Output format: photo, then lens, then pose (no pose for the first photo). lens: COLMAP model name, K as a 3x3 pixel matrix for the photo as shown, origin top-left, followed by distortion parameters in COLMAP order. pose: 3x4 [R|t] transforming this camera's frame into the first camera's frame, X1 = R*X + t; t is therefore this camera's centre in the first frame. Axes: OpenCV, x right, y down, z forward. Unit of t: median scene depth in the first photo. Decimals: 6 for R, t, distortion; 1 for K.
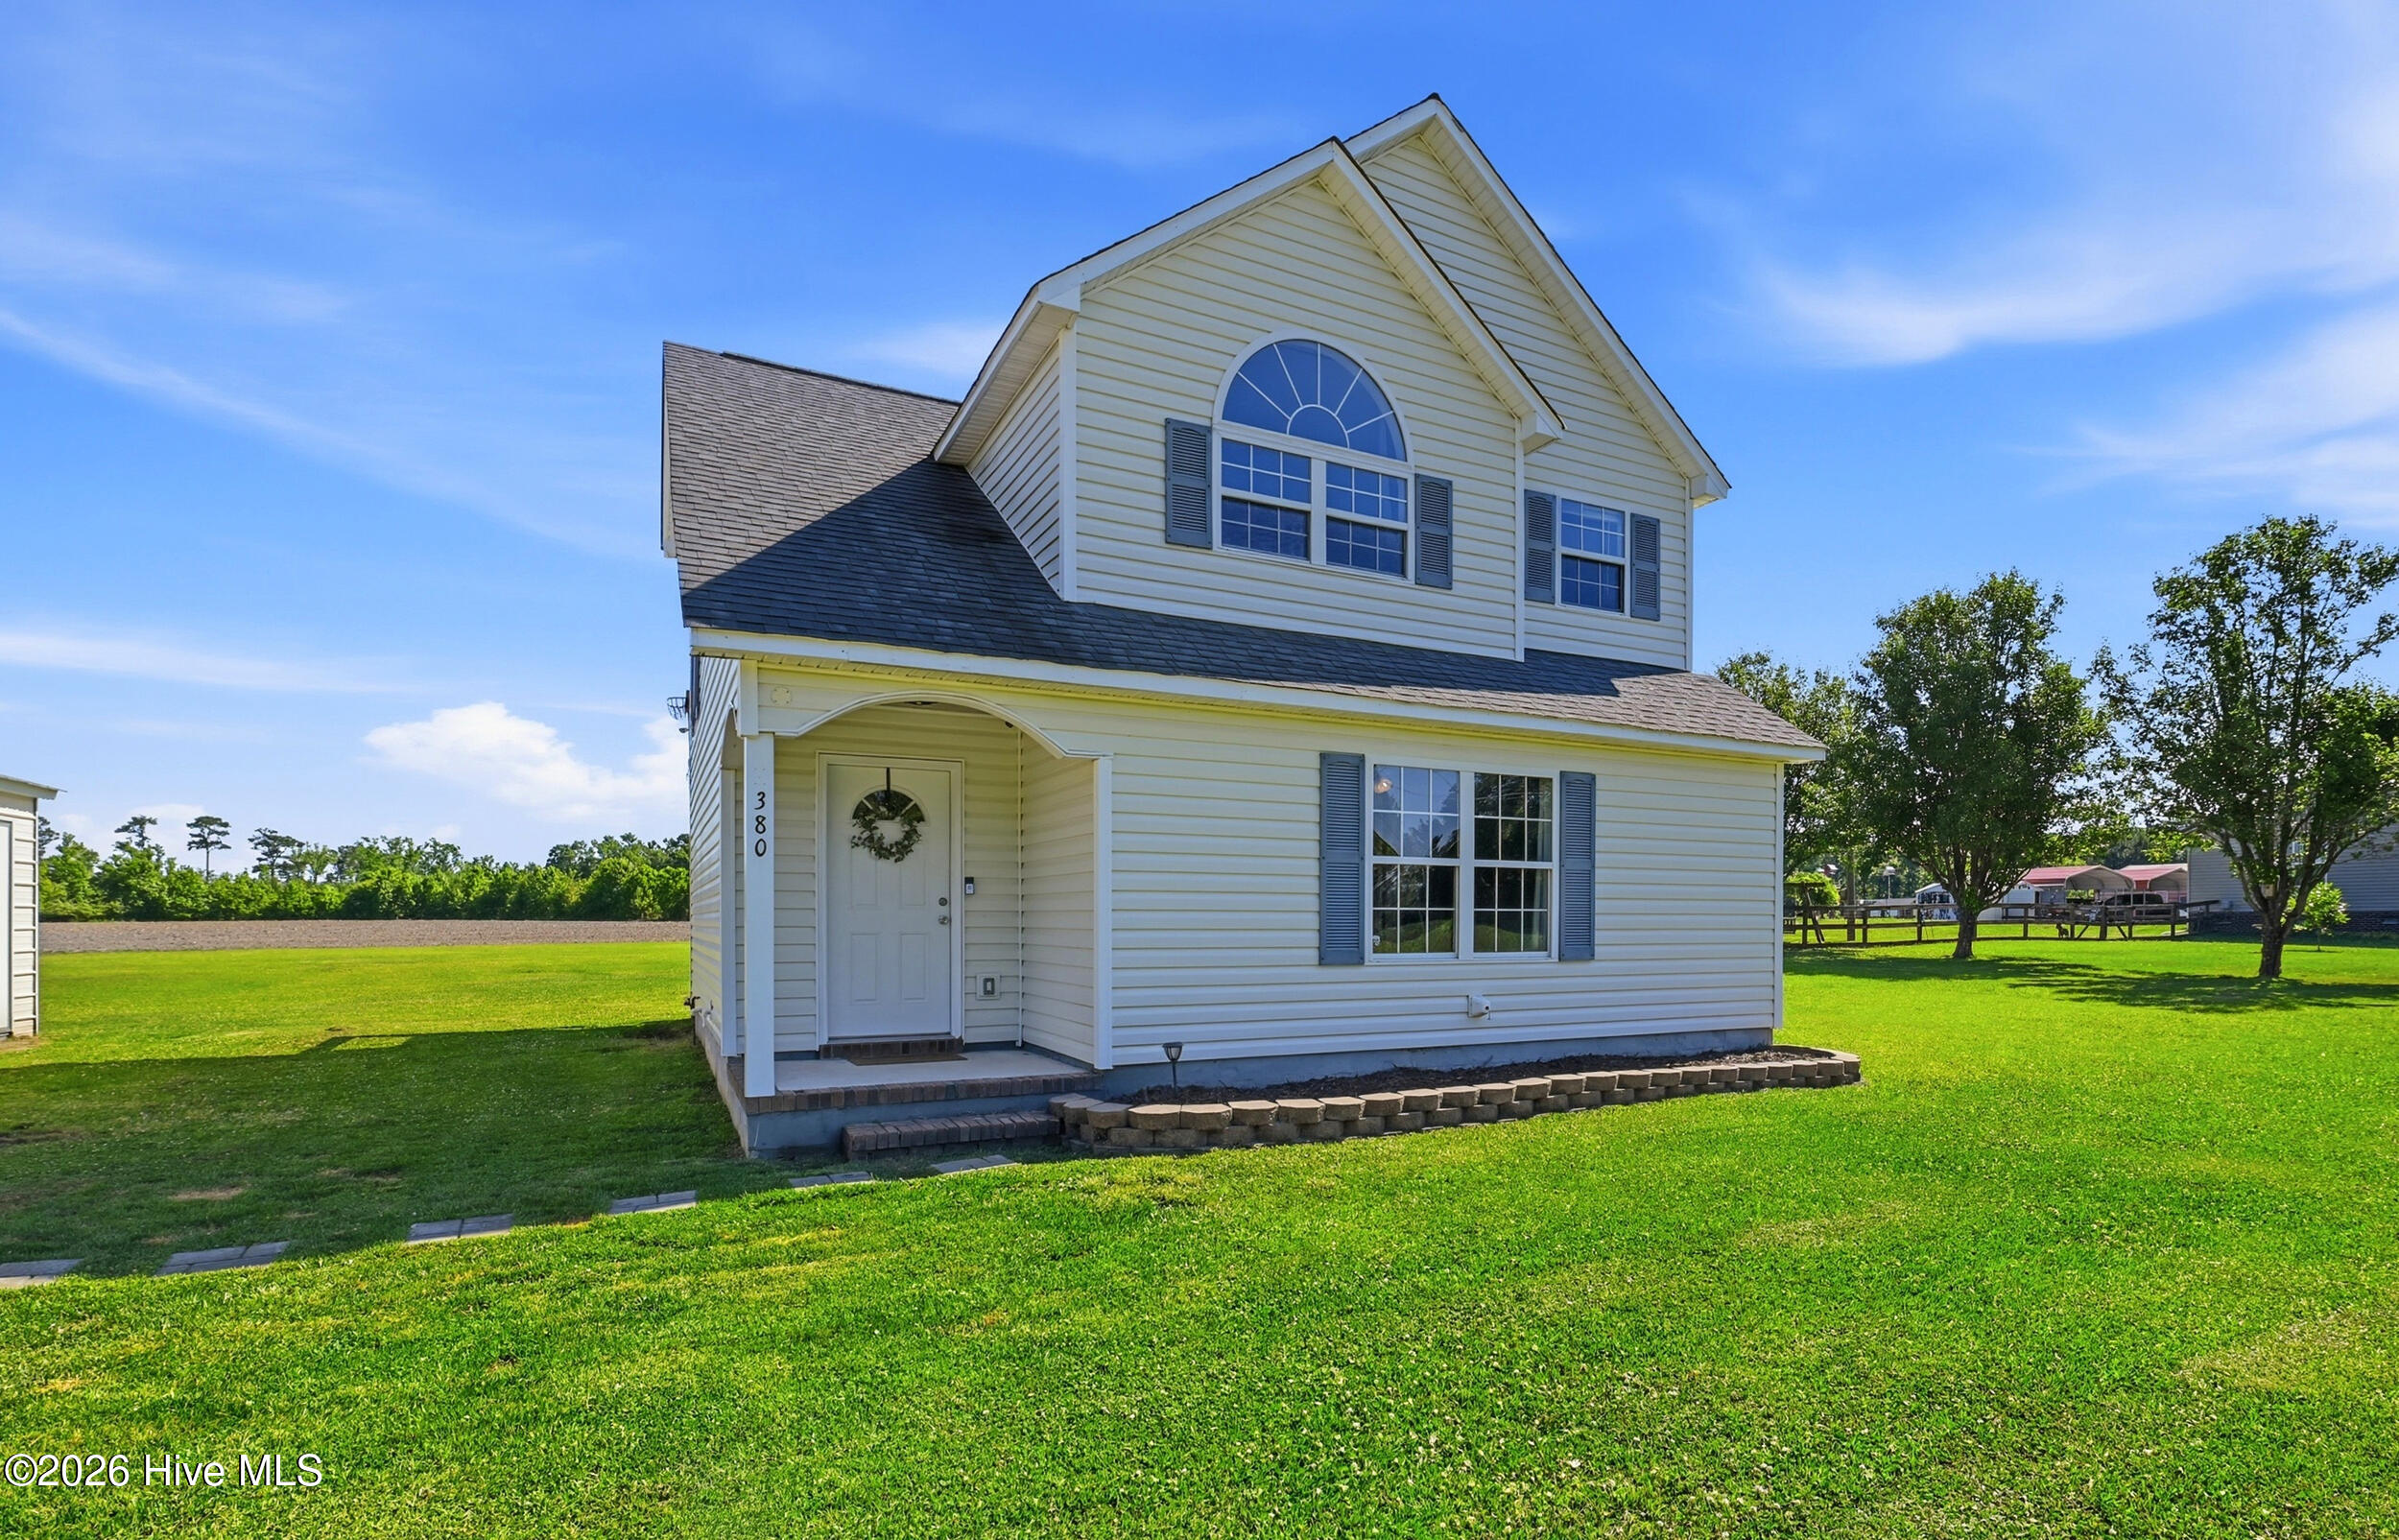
lens RADIAL K [[1187.0, 0, 1289.3], [0, 1187.0, 931.3], [0, 0, 1]] dist [-0.004752, -0.000093]
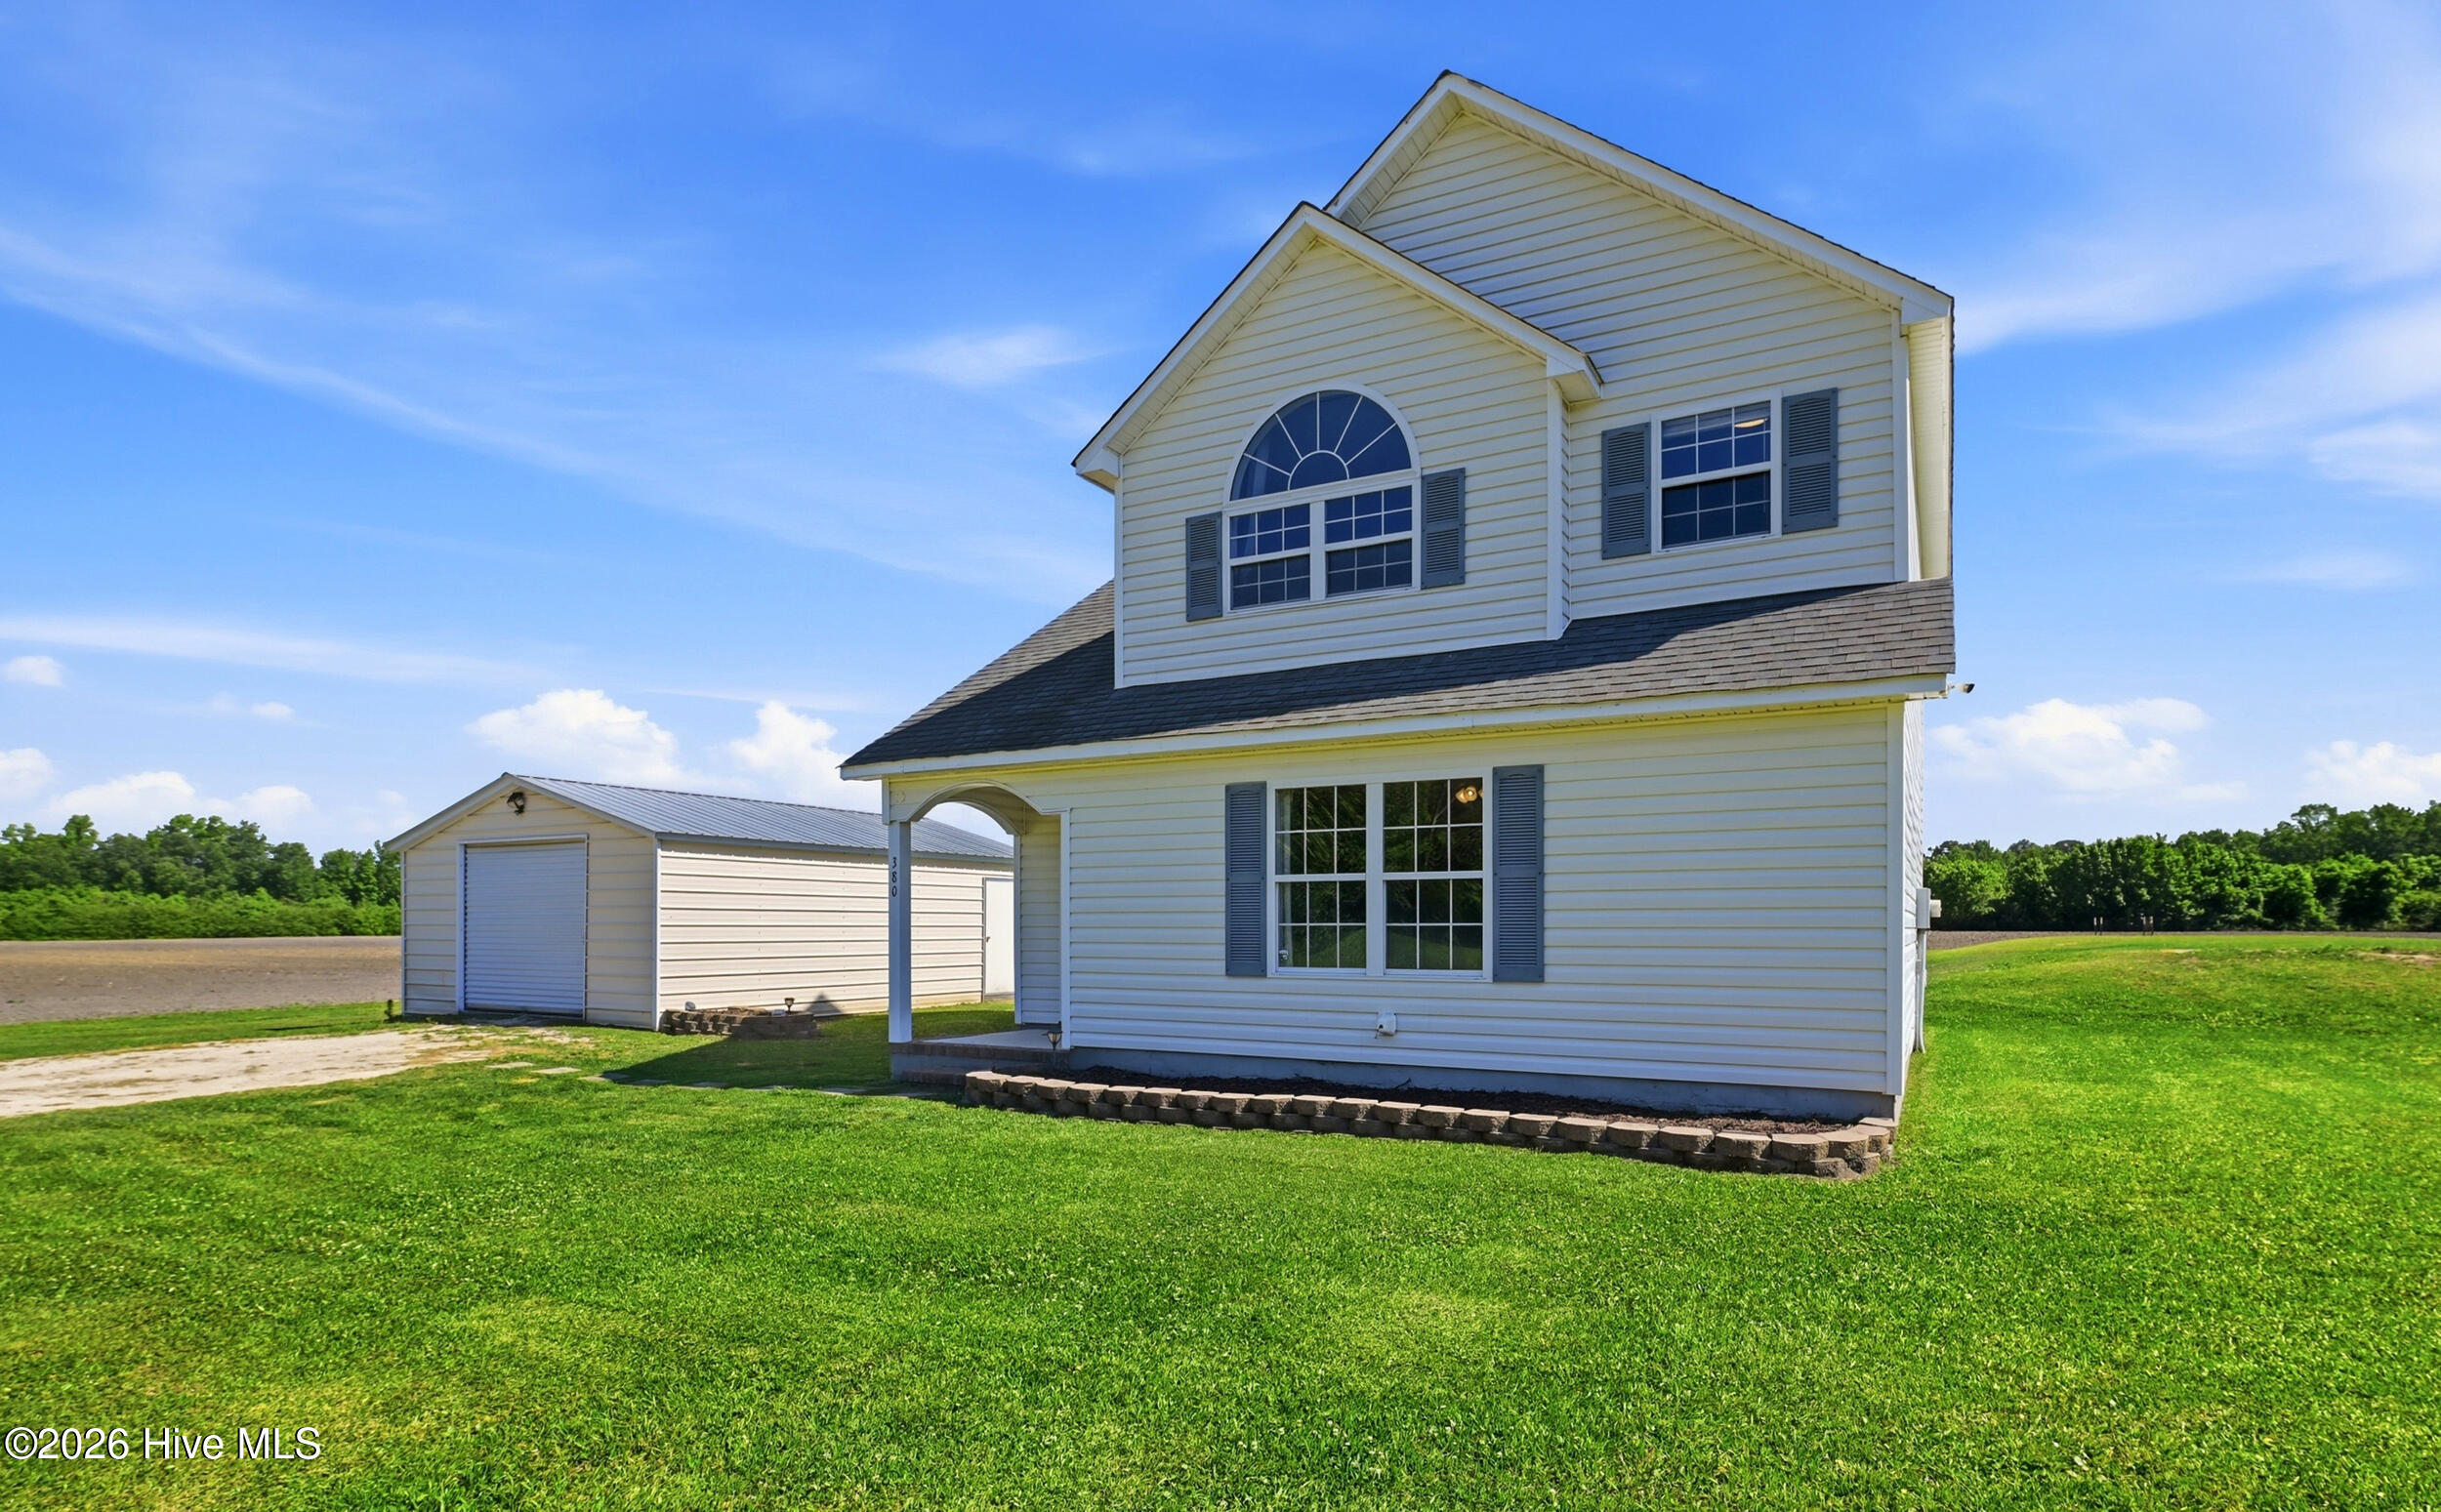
lens RADIAL K [[1216.6, 0, 1324.2], [0, 1216.6, 934.6], [0, 0, 1]] dist [-0.003732, -0.000365]
pose [[0.567057, 0.001275, -0.823677, 0.940324], [-0.005420, 0.999983, -0.002183, -0.007622], [0.823661, 0.005702, 0.567054, 0.394099]]
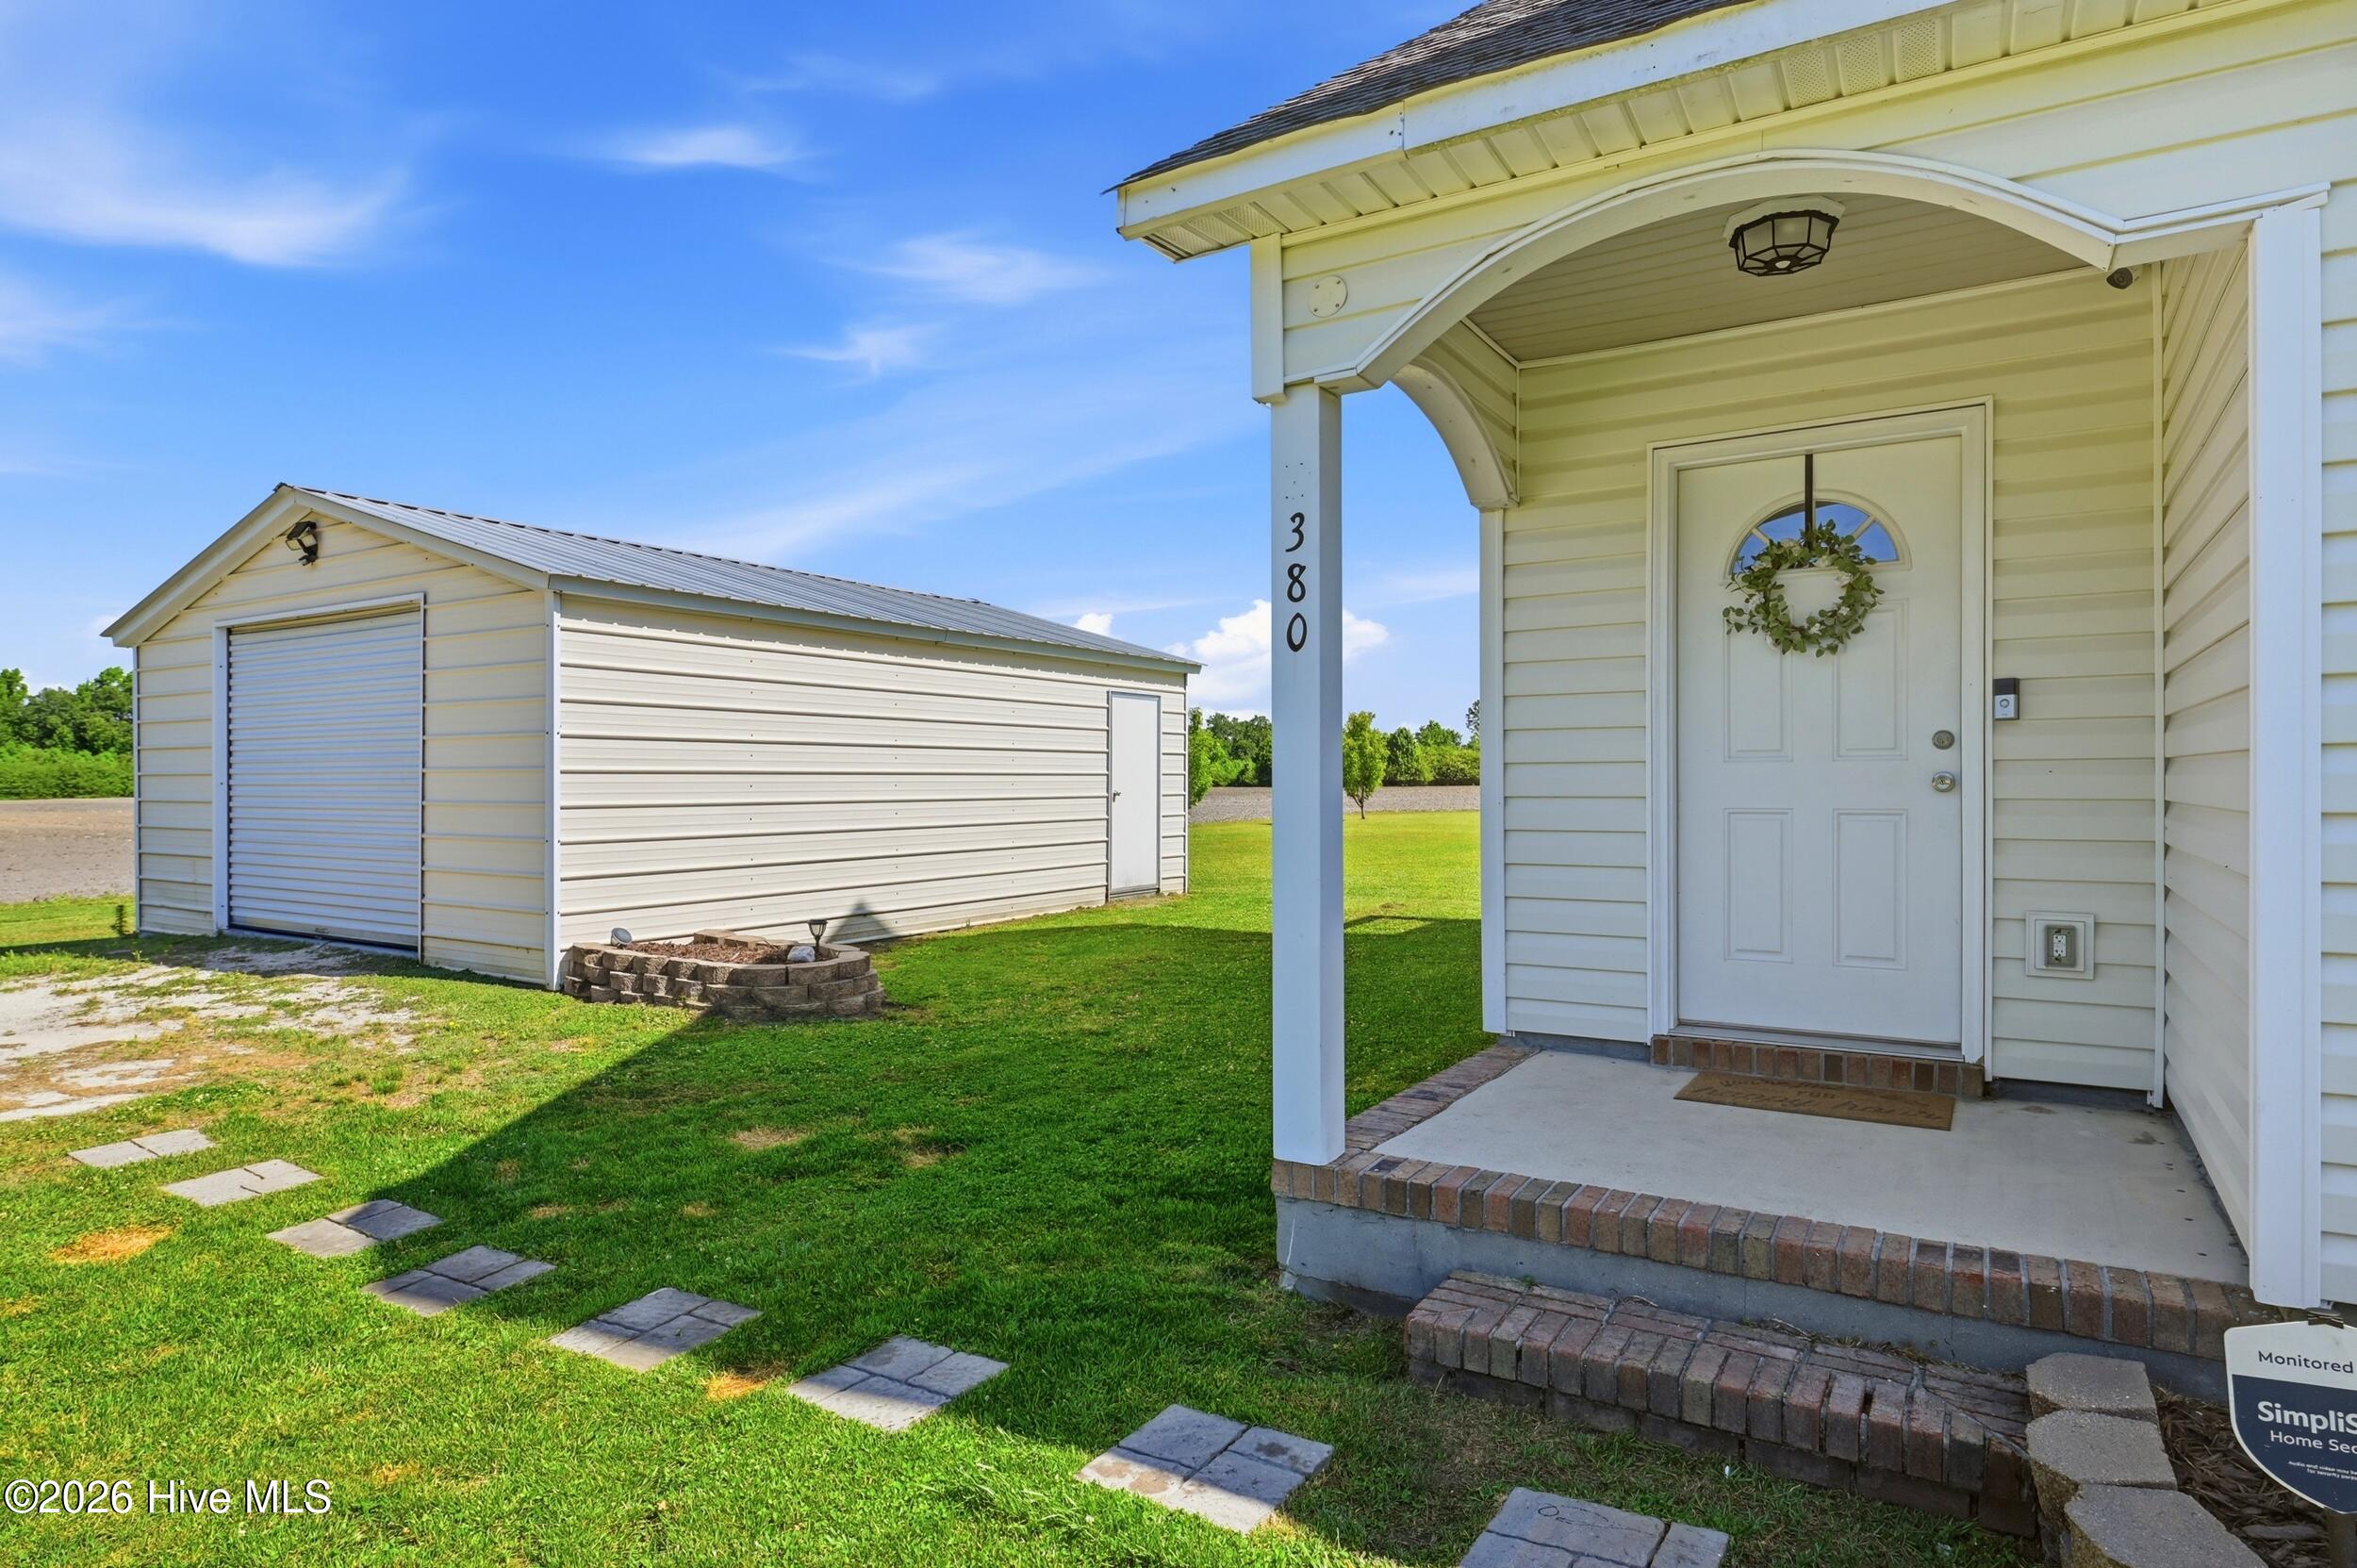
lens RADIAL K [[1325.0, 0, 1183.5], [0, 1325.0, 791.8], [0, 0, 1]] dist [-0.000211, -0.001321]
pose [[0.496174, 0.000666, -0.868223, -0.009863], [-0.001635, 0.999999, -0.000167, -0.005470], [0.868221, 0.001503, 0.496175, 0.515863]]
